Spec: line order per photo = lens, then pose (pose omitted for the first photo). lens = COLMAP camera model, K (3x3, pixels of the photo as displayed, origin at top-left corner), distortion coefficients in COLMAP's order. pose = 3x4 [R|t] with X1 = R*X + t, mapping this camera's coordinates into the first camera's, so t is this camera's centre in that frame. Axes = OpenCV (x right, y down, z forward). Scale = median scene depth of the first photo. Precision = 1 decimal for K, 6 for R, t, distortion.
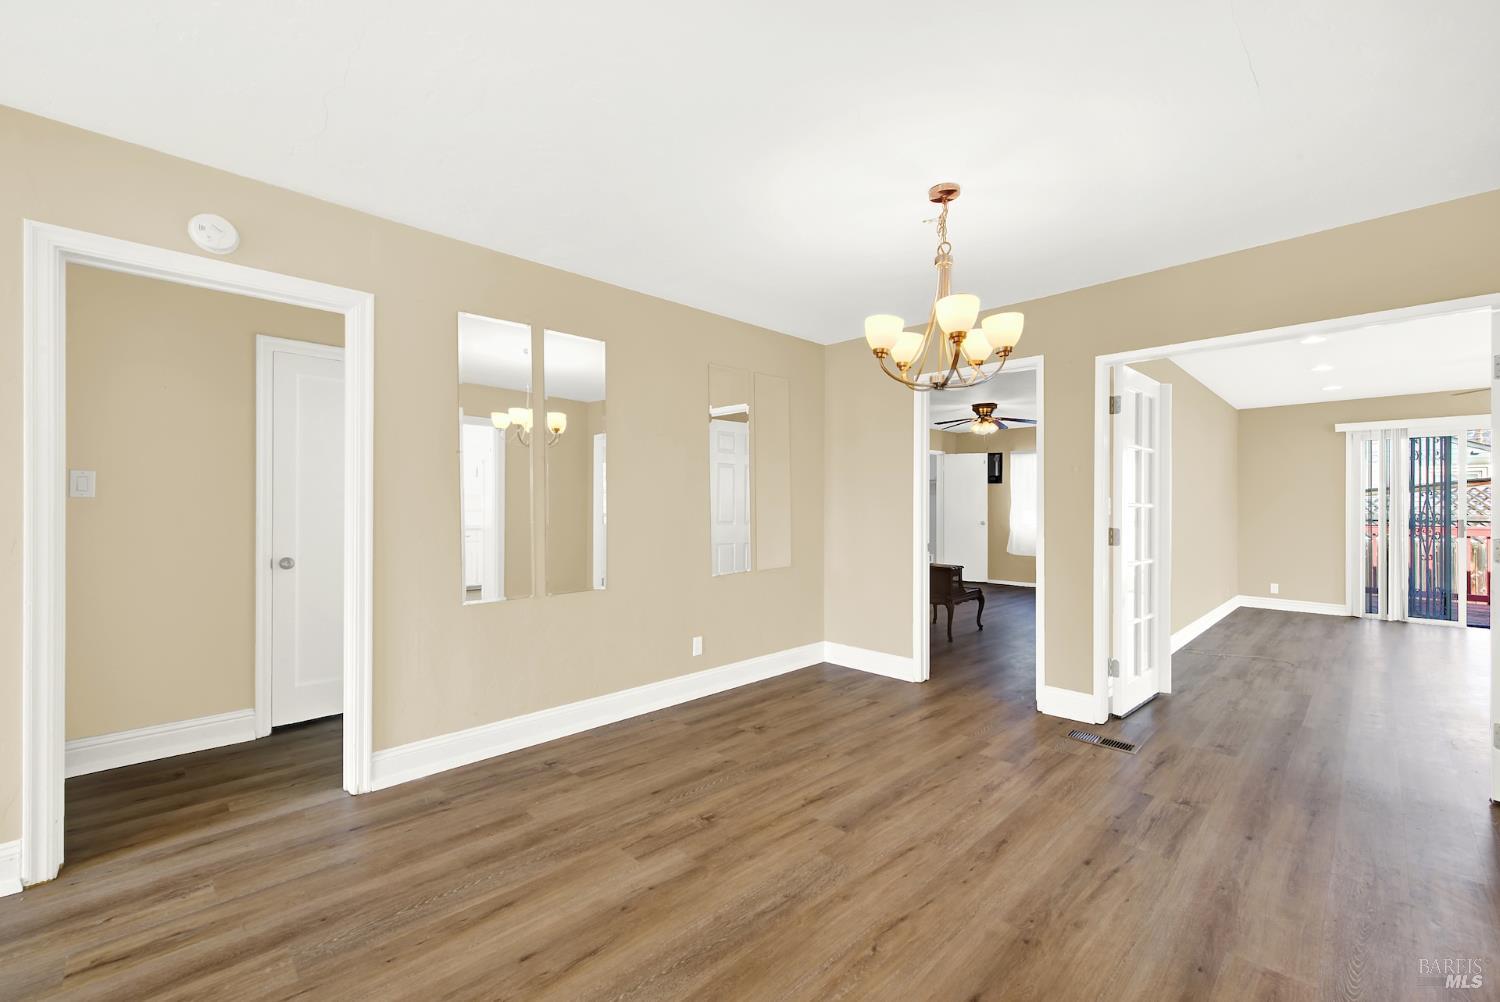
lens RADIAL K [[598.1, 0, 756.4], [0, 598.1, 503.7], [0, 0, 1]] dist [0.004378, -0.003884]
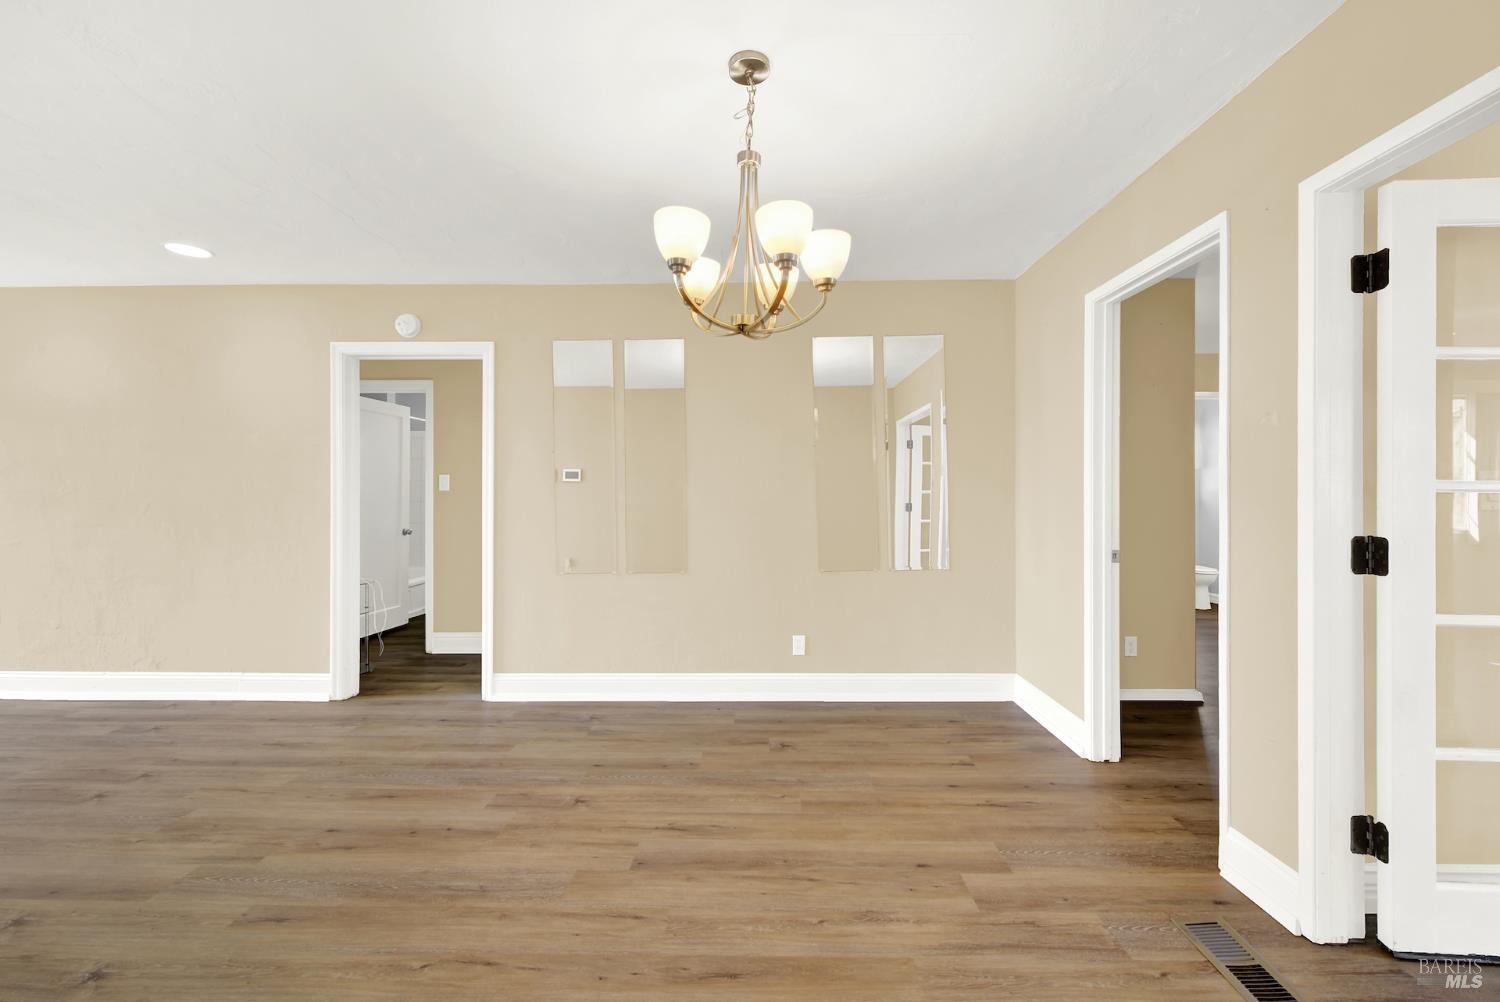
lens RADIAL K [[598.1, 0, 756.4], [0, 598.1, 503.7], [0, 0, 1]] dist [0.004378, -0.003884]
pose [[0.715353, 0.008218, -0.698715, 0.766838], [0.004318, 0.999860, 0.016181, 0.001193], [0.698750, -0.014592, 0.715217, 0.440278]]
